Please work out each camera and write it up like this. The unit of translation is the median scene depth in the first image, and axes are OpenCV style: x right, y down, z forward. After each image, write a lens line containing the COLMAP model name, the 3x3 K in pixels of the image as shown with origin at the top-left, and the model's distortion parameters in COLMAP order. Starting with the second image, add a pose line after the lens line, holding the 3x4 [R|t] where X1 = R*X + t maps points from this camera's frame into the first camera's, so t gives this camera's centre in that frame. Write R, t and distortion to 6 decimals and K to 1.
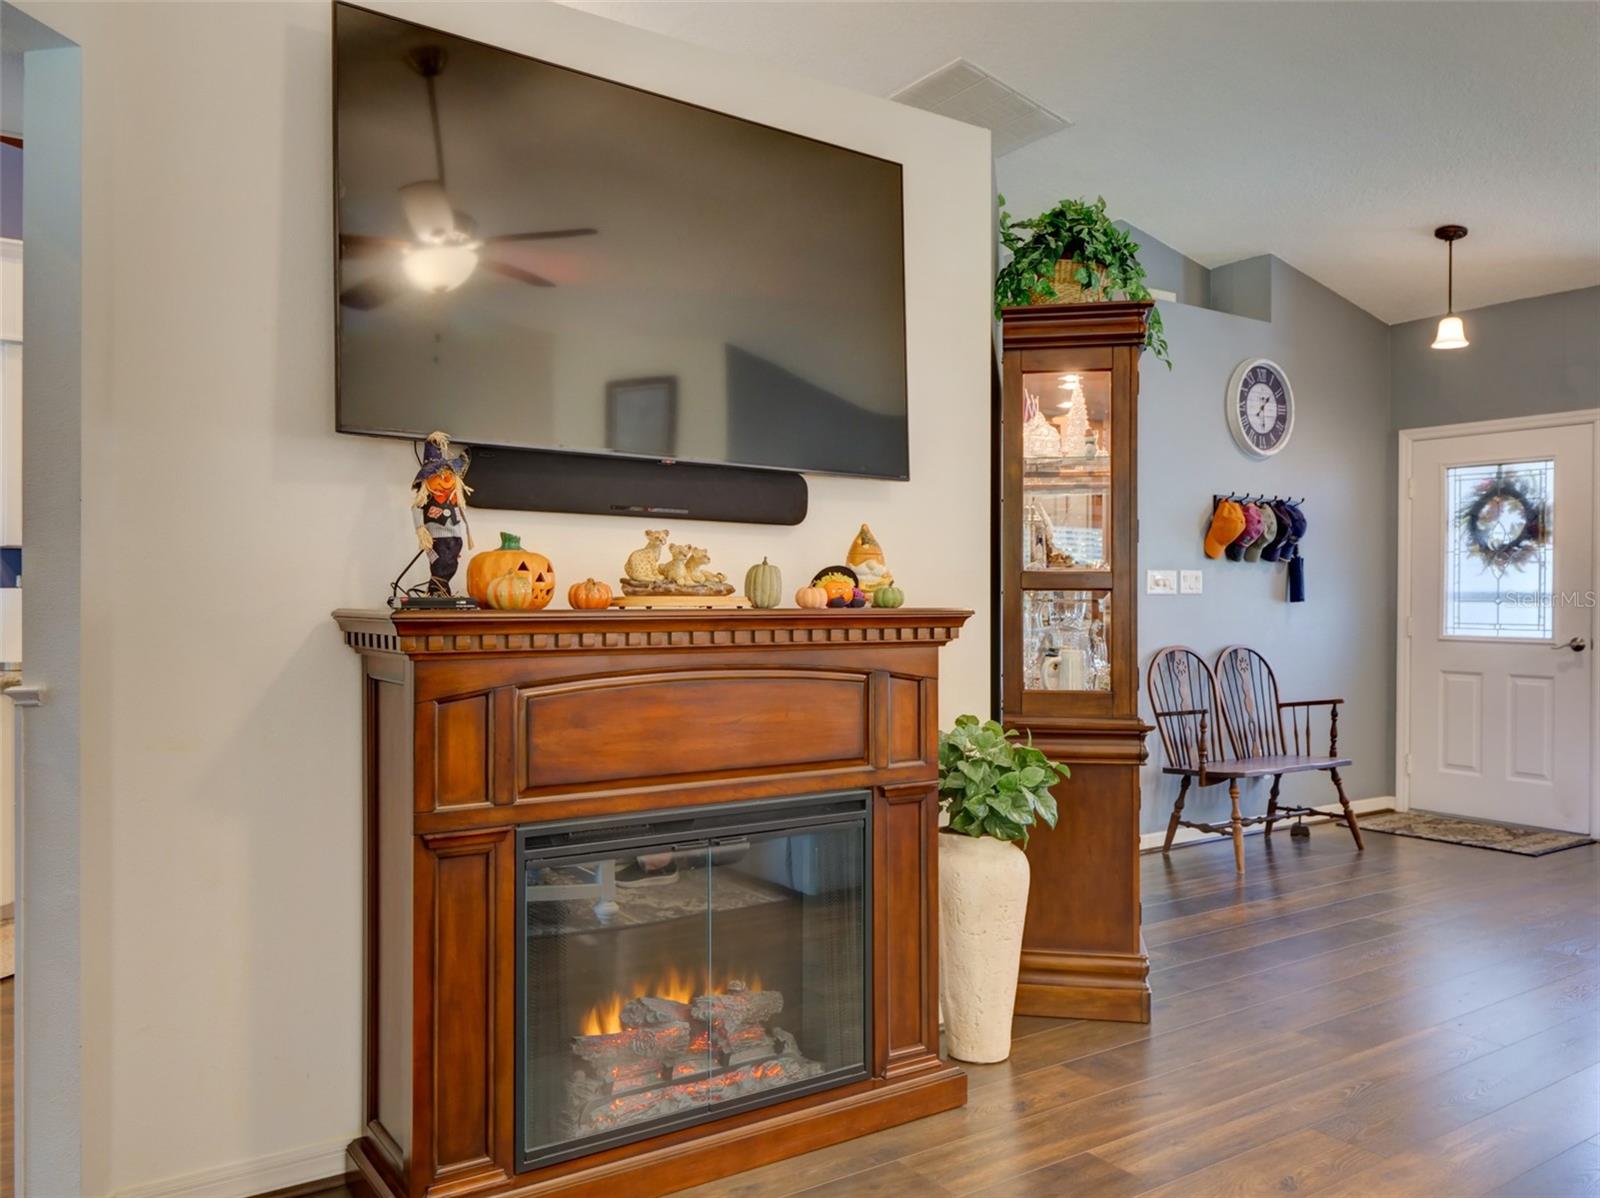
lens RADIAL K [[1244.9, 0, 801.0], [0, 1244.9, 601.3], [0, 0, 1]] dist [0.005960, -0.003327]
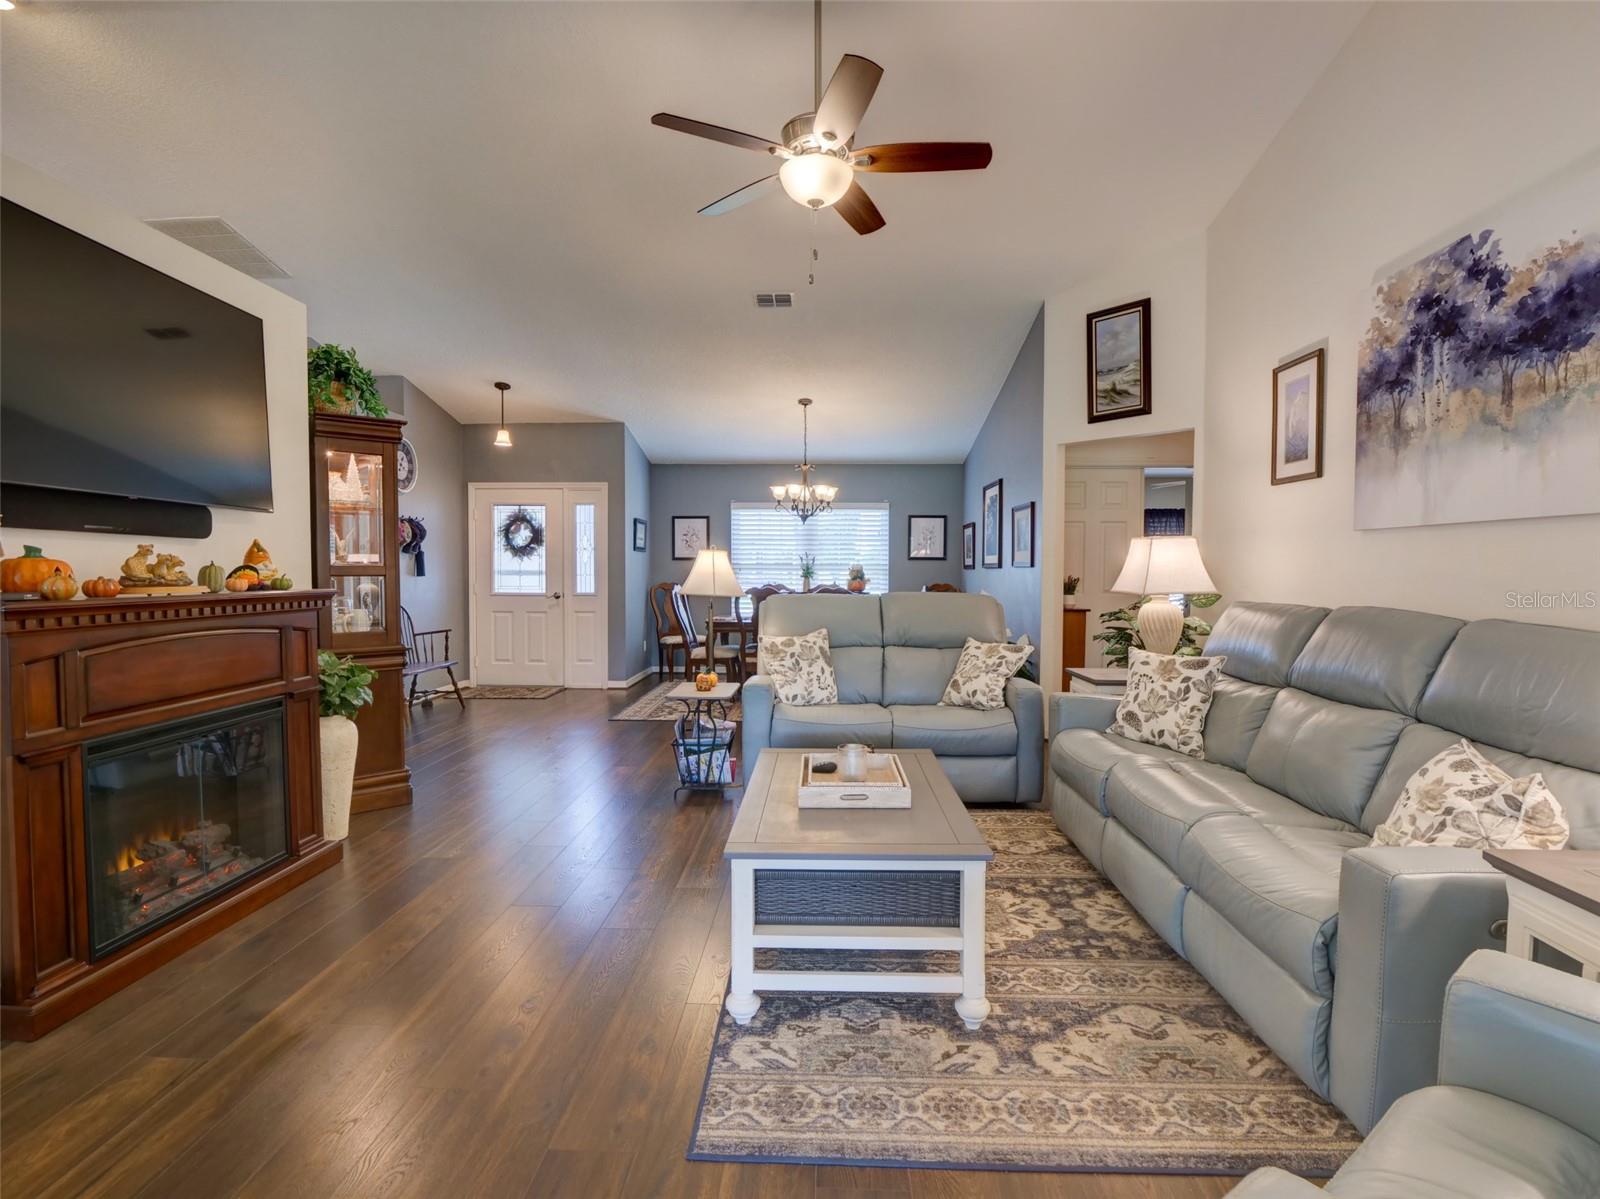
lens RADIAL K [[783.3, 0, 797.1], [0, 783.3, 593.7], [0, 0, 1]] dist [-0.009337, -0.001334]
pose [[0.602735, -0.028358, 0.797437, -0.339002], [0.002217, 0.999424, 0.033865, -0.022610], [-0.797938, -0.018643, 0.602451, -0.200727]]
